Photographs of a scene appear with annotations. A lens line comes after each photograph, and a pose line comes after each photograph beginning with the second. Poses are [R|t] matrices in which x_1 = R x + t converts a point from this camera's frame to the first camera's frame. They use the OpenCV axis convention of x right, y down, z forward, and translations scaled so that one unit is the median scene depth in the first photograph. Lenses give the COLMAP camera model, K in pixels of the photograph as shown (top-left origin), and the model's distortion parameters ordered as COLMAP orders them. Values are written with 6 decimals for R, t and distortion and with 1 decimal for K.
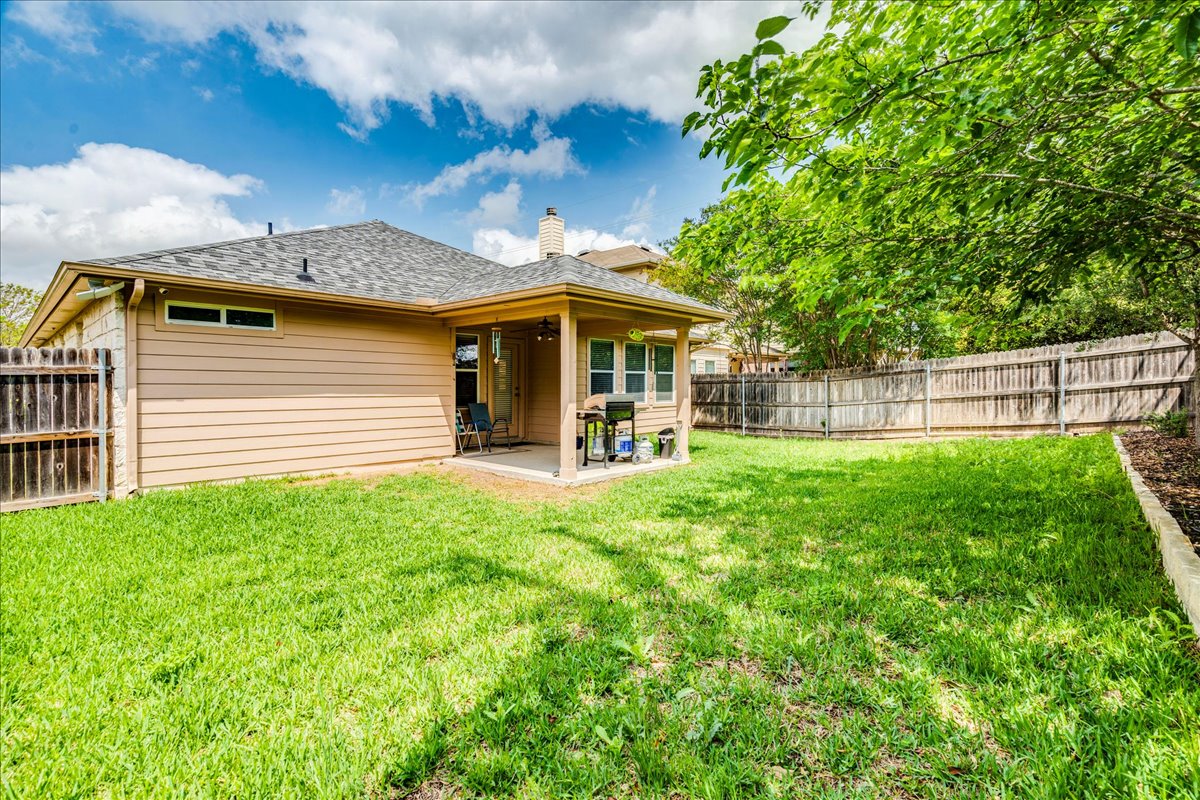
lens RADIAL K [[551.0, 0, 600.1], [0, 551.0, 395.0], [0, 0, 1]] dist [-0.001316, -0.000372]
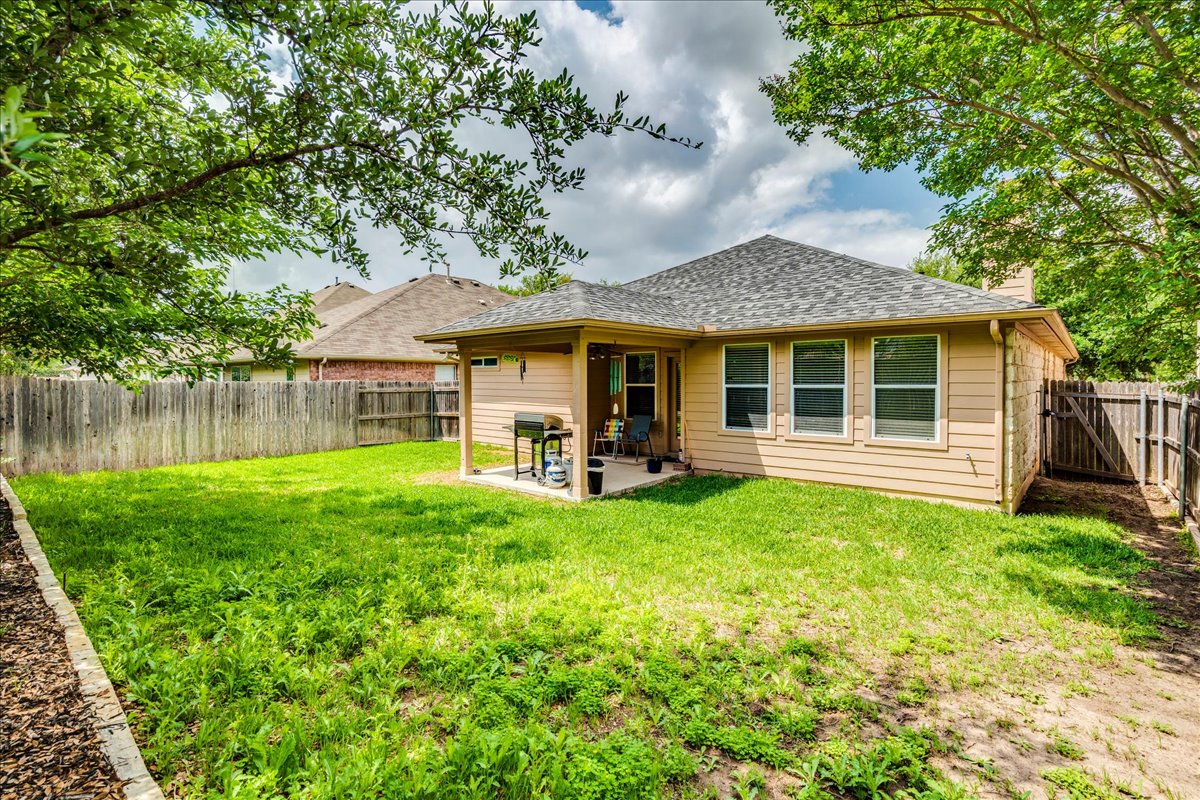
lens RADIAL K [[551.0, 0, 600.1], [0, 551.0, 395.0], [0, 0, 1]] dist [-0.001316, -0.000372]
pose [[0.022808, 0.029052, -0.999318, 1.020529], [-0.014578, 0.999481, 0.028724, -0.065845], [0.999634, 0.013913, 0.023219, 1.049893]]
